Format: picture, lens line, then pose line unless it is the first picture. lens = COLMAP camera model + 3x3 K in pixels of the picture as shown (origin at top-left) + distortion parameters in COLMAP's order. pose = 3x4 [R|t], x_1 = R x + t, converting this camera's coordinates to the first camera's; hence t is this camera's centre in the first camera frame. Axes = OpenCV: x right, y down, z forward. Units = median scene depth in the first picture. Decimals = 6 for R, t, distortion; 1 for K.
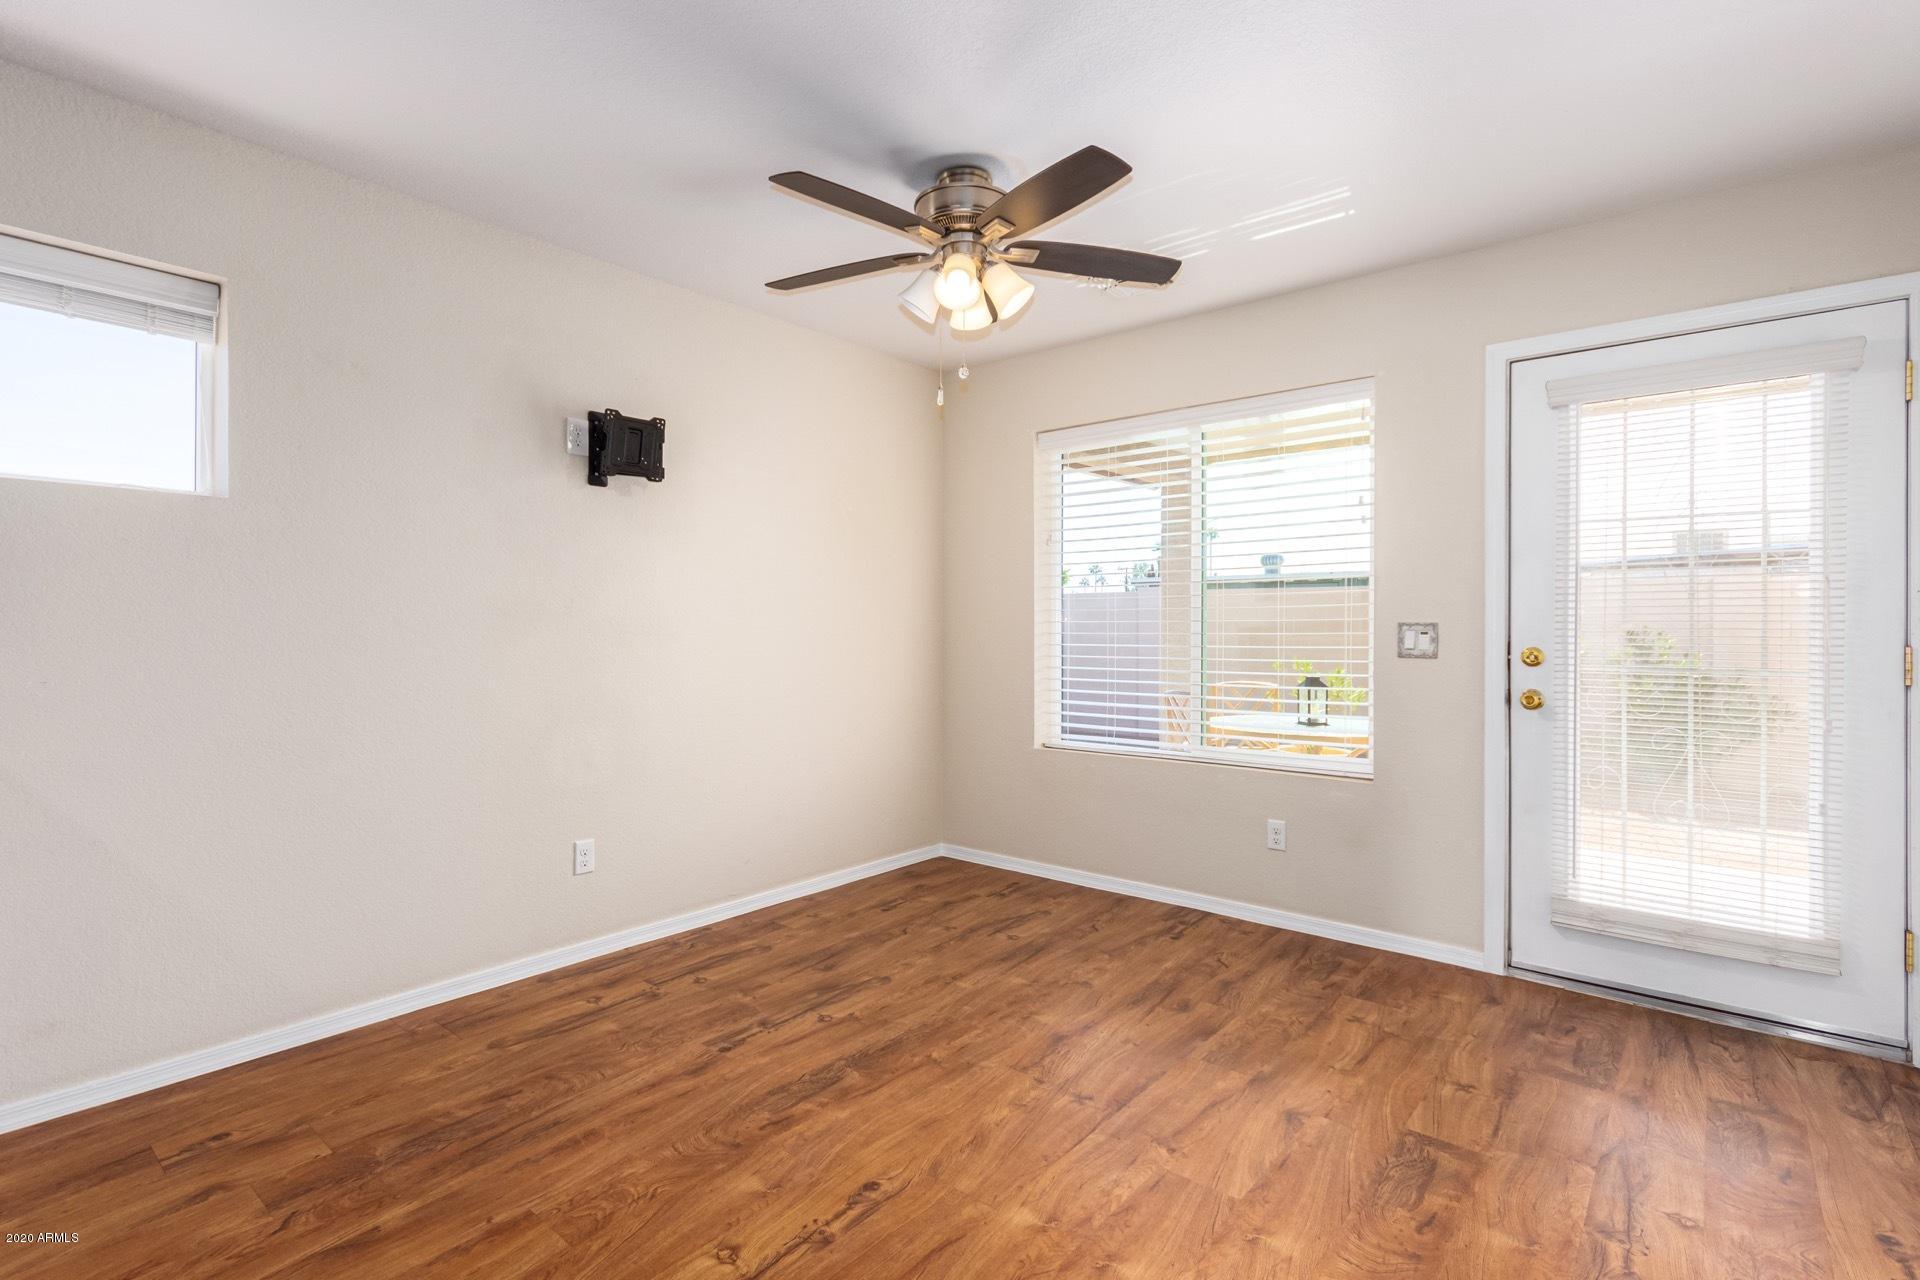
lens RADIAL K [[912.7, 0, 955.5], [0, 912.7, 626.9], [0, 0, 1]] dist [0.002243, -0.000355]
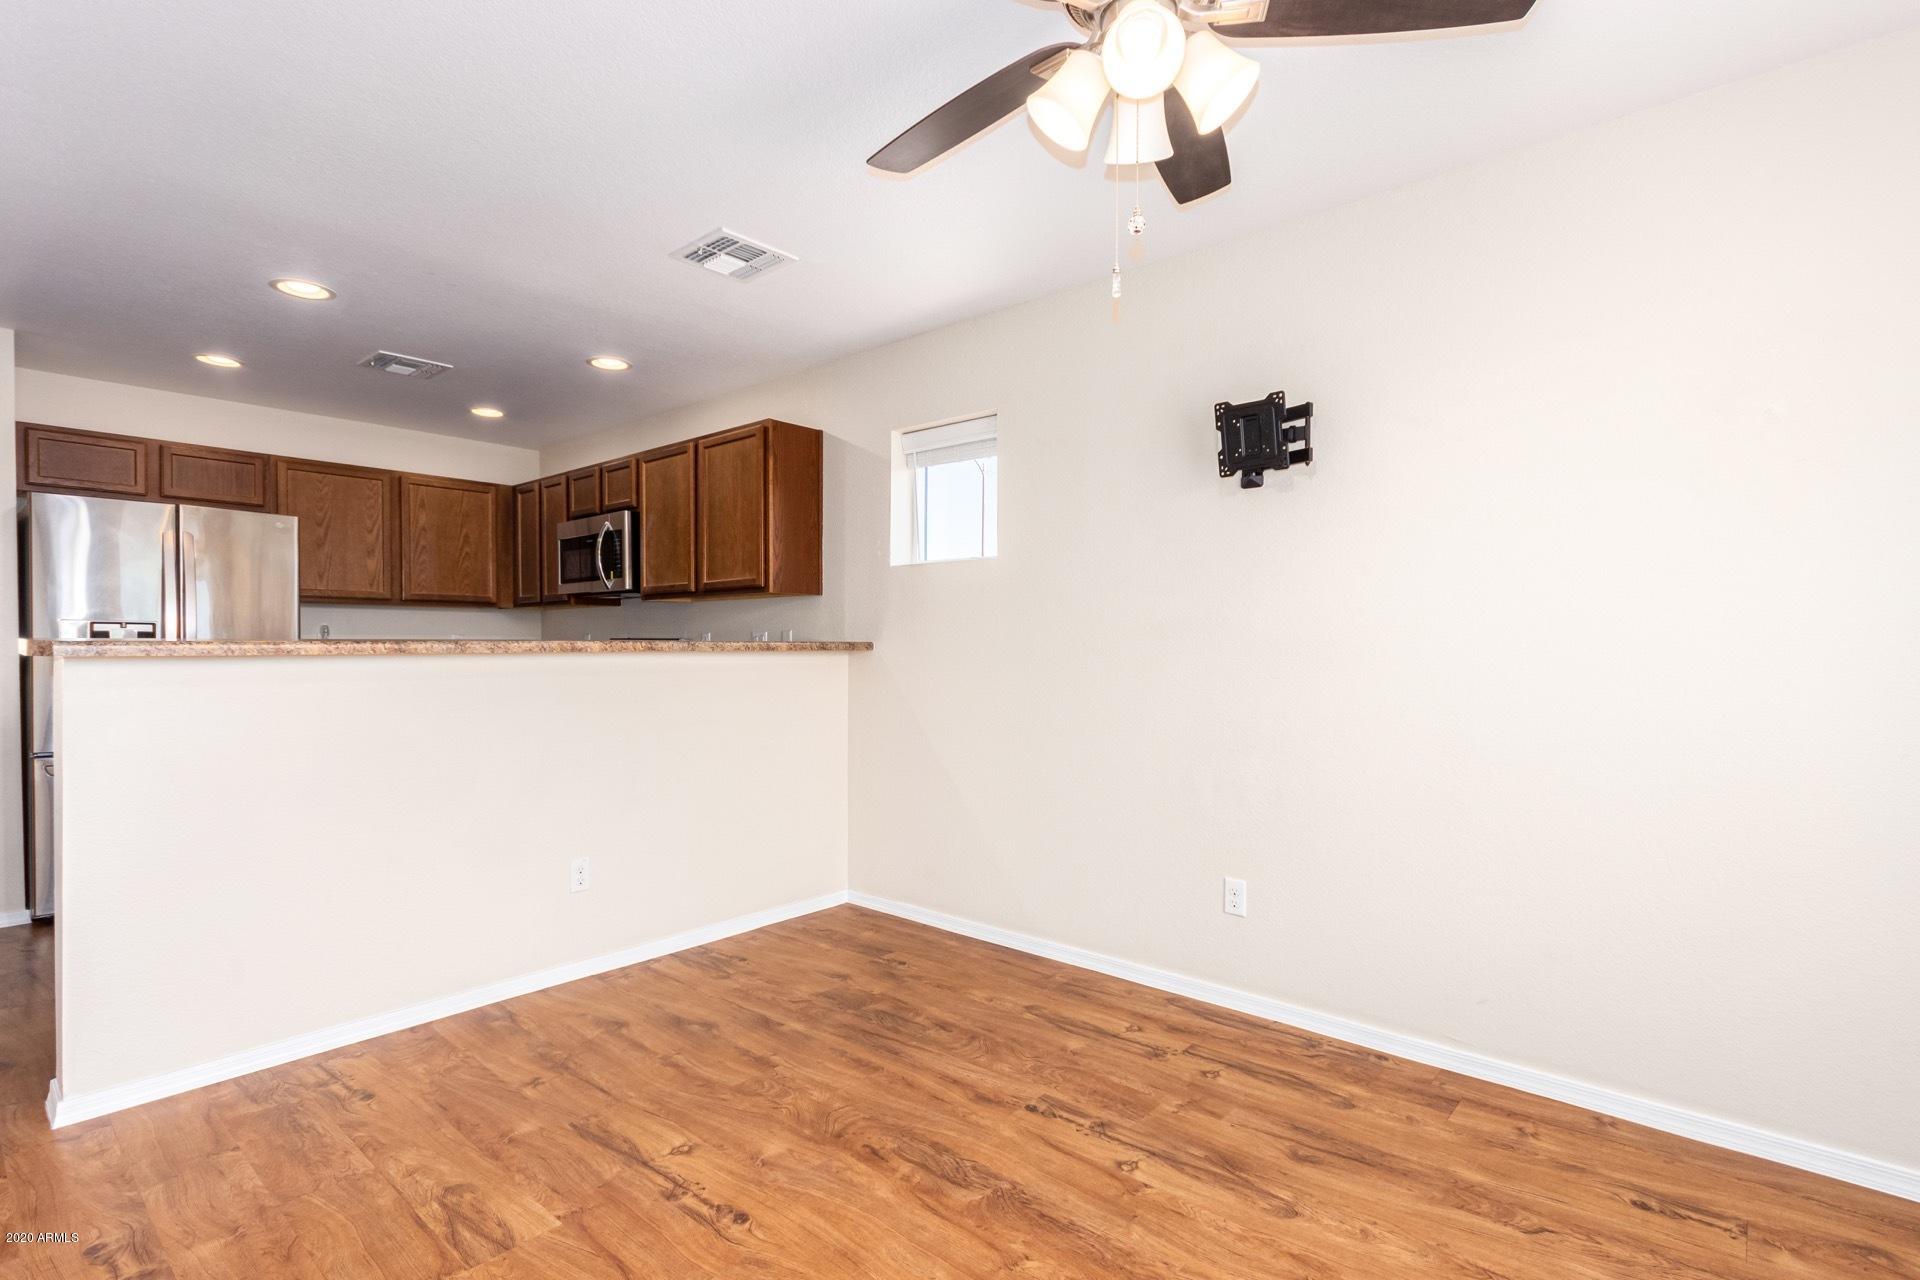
lens RADIAL K [[912.7, 0, 955.1], [0, 912.7, 655.7], [0, 0, 1]] dist [0.002243, -0.000355]
pose [[-0.029437, 0.009788, -0.999519, 0.703937], [-0.003236, 0.999946, 0.009888, 0.002111], [0.999561, 0.003526, -0.029404, 1.017049]]
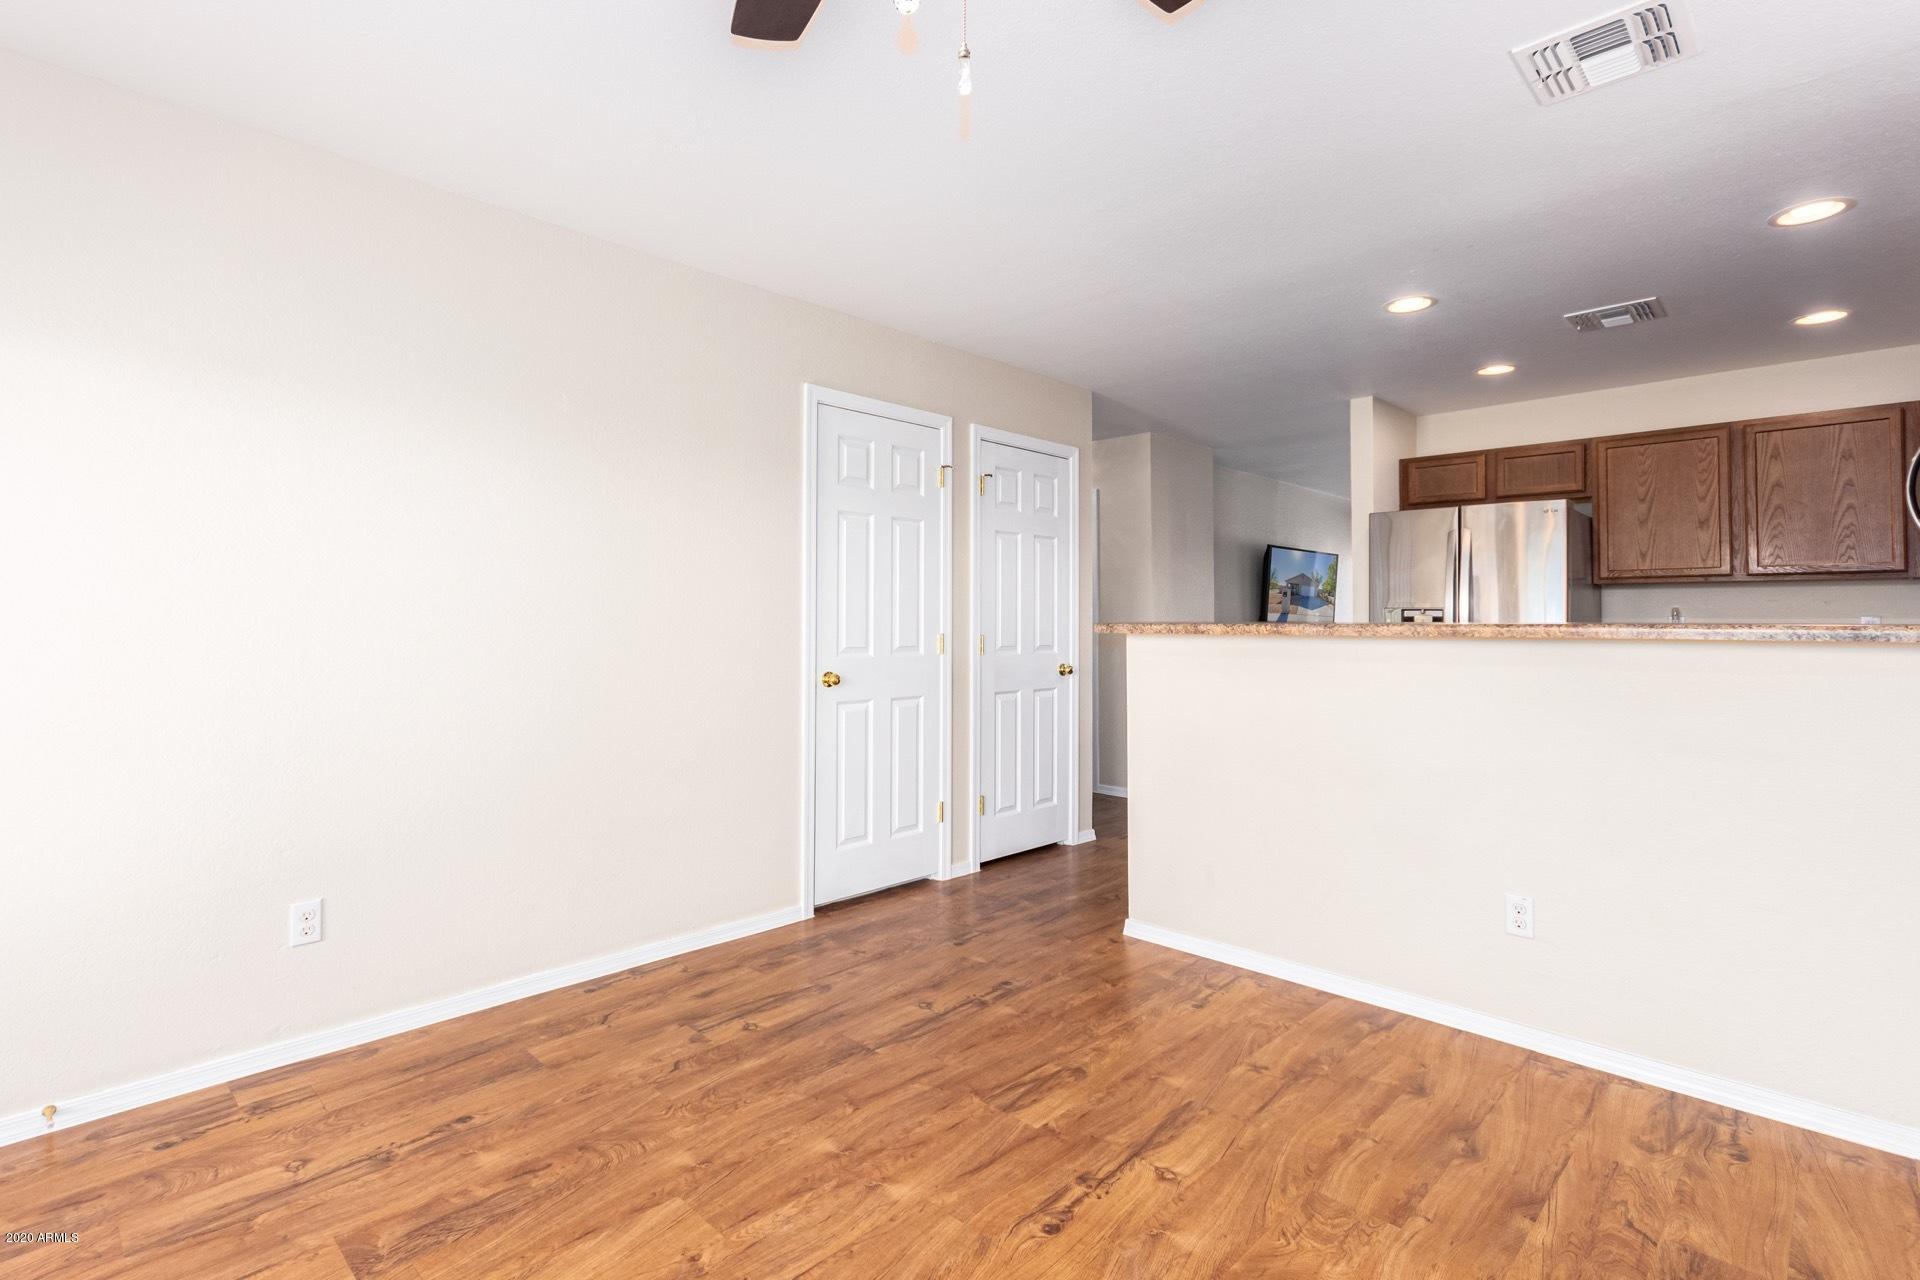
lens RADIAL K [[912.7, 0, 947.3], [0, 912.7, 599.2], [0, 0, 1]] dist [0.002243, -0.000355]
pose [[-0.996690, -0.006466, 0.081033, -0.046577], [-0.008343, 0.999704, -0.022846, -0.004087], [-0.080861, -0.023446, -0.996450, 1.579307]]
